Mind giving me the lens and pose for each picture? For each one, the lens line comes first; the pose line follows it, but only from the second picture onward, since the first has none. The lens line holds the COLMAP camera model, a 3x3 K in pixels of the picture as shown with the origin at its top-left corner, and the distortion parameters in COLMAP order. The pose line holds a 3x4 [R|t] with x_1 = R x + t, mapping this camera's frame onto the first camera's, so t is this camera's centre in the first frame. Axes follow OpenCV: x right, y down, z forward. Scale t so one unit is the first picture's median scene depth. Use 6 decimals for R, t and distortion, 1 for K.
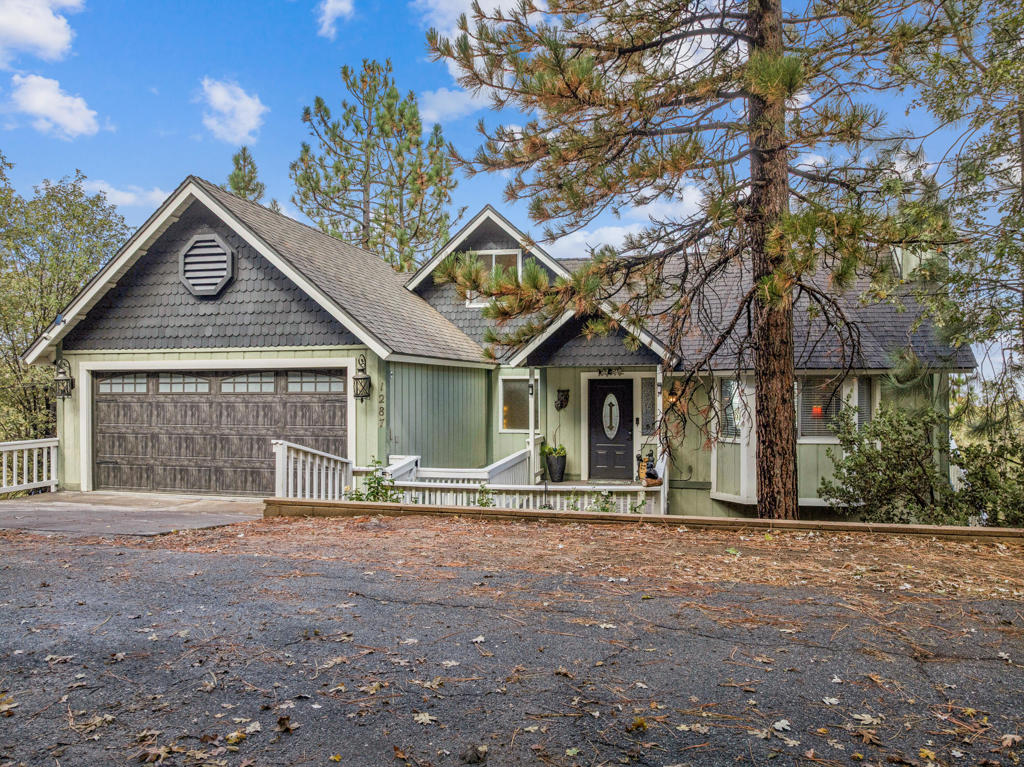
lens RADIAL K [[714.4, 0, 518.5], [0, 714.4, 381.1], [0, 0, 1]] dist [-0.041339, 0.016021]
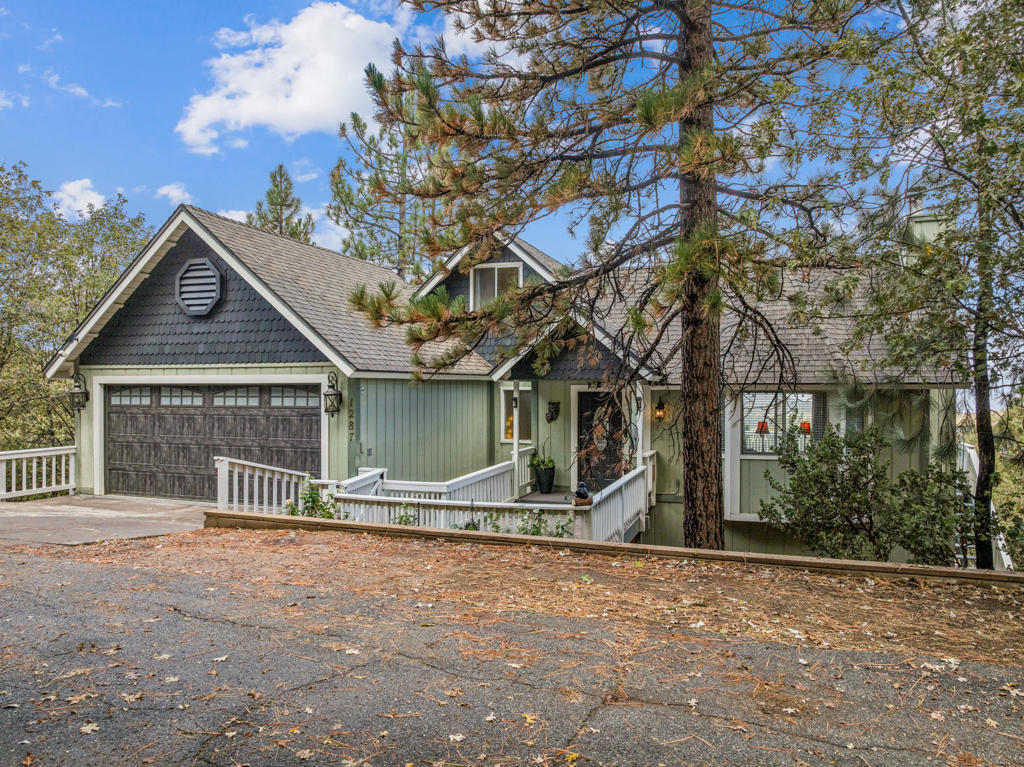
lens RADIAL K [[714.4, 0, 506.2], [0, 714.4, 383.4], [0, 0, 1]] dist [-0.041339, 0.016021]
pose [[0.993837, 0.002251, -0.110831, 0.152352], [-0.002135, 0.999997, 0.001171, -0.021561], [0.110833, -0.000927, 0.993839, -0.016732]]
